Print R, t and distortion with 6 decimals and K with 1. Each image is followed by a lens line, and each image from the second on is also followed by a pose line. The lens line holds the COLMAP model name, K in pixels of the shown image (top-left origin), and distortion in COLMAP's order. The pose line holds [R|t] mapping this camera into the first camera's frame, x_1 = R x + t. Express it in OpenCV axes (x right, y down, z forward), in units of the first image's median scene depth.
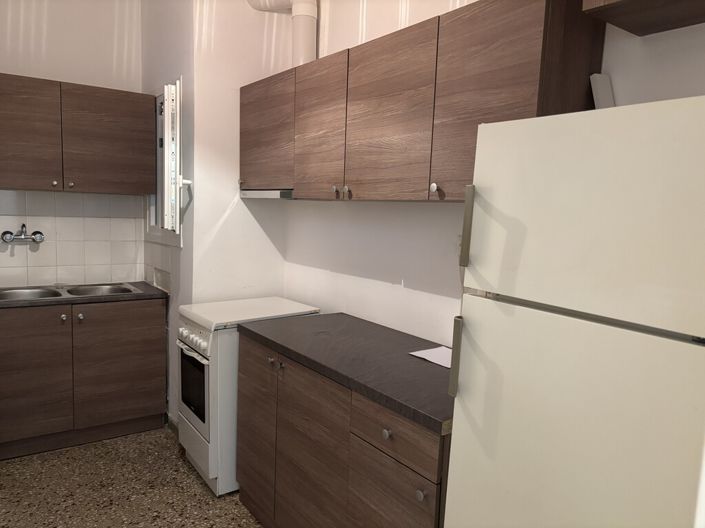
lens RADIAL K [[534.8, 0, 352.4], [0, 534.8, 266.0], [0, 0, 1]] dist [0.033836, -0.032375]
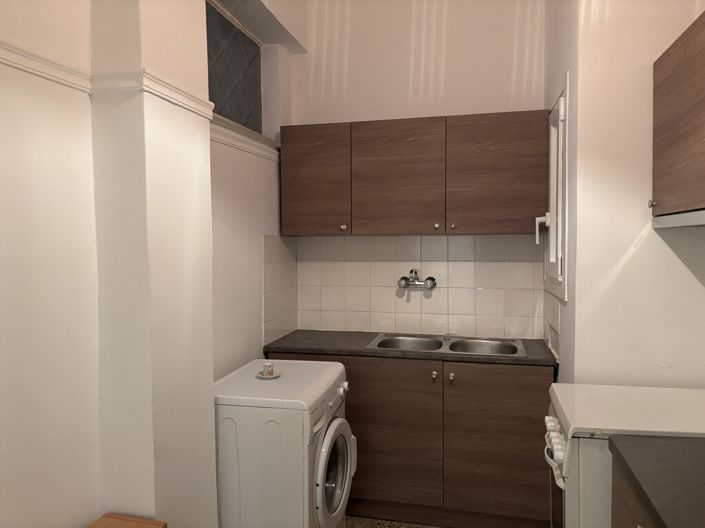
lens RADIAL K [[534.8, 0, 351.6], [0, 534.8, 260.8], [0, 0, 1]] dist [0.033836, -0.032375]
pose [[0.647675, -0.016673, -0.761734, 0.050364], [-0.046977, 0.996985, -0.061765, -0.030257], [0.760467, 0.075788, 0.644939, 0.301343]]
